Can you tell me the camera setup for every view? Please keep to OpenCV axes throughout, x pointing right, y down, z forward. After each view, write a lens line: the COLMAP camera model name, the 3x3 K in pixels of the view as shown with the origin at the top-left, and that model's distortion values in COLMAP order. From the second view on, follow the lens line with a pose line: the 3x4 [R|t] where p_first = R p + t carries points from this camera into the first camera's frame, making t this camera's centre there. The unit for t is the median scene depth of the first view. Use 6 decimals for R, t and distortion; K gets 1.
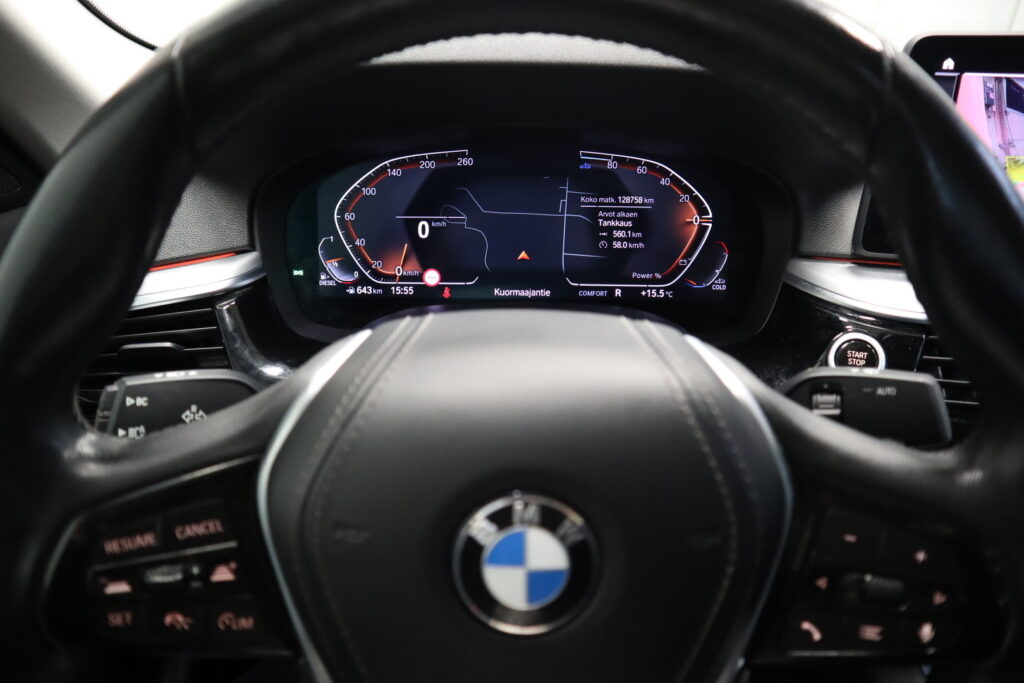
lens RADIAL K [[707.5, 0, 512.0], [0, 707.5, 341.5], [0, 0, 1]] dist [-0.117449, 0.062998]
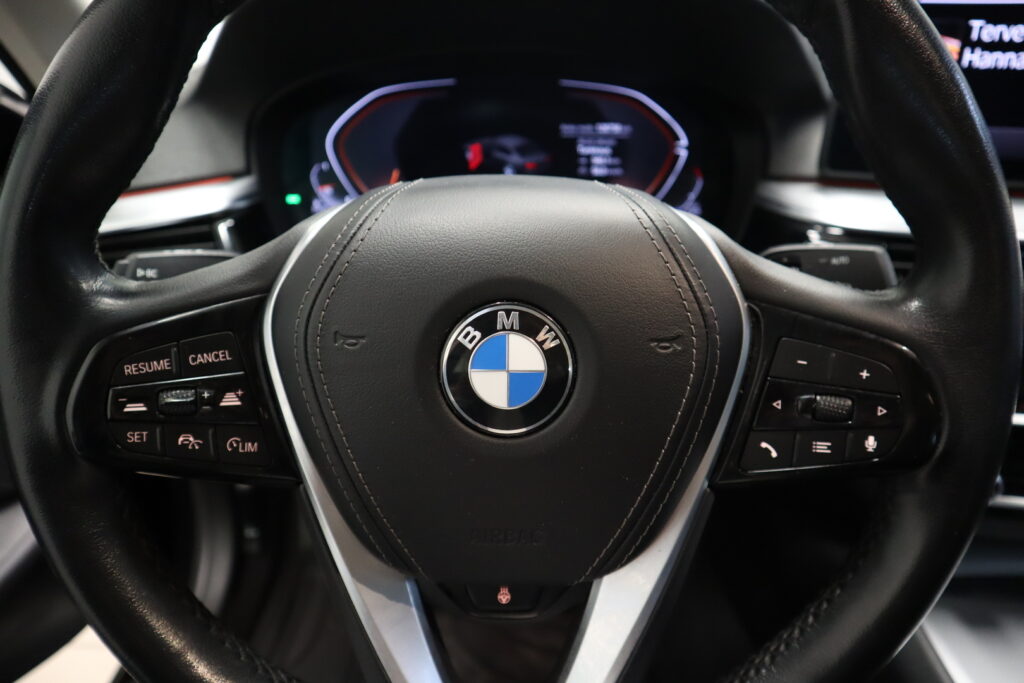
lens RADIAL K [[707.5, 0, 512.0], [0, 707.5, 341.5], [0, 0, 1]] dist [-0.117449, 0.062998]
pose [[0.999828, -0.005064, 0.017860, 0.006056], [0.004887, 0.999938, 0.009958, 0.237430], [-0.017909, -0.009869, 0.999791, -0.109652]]
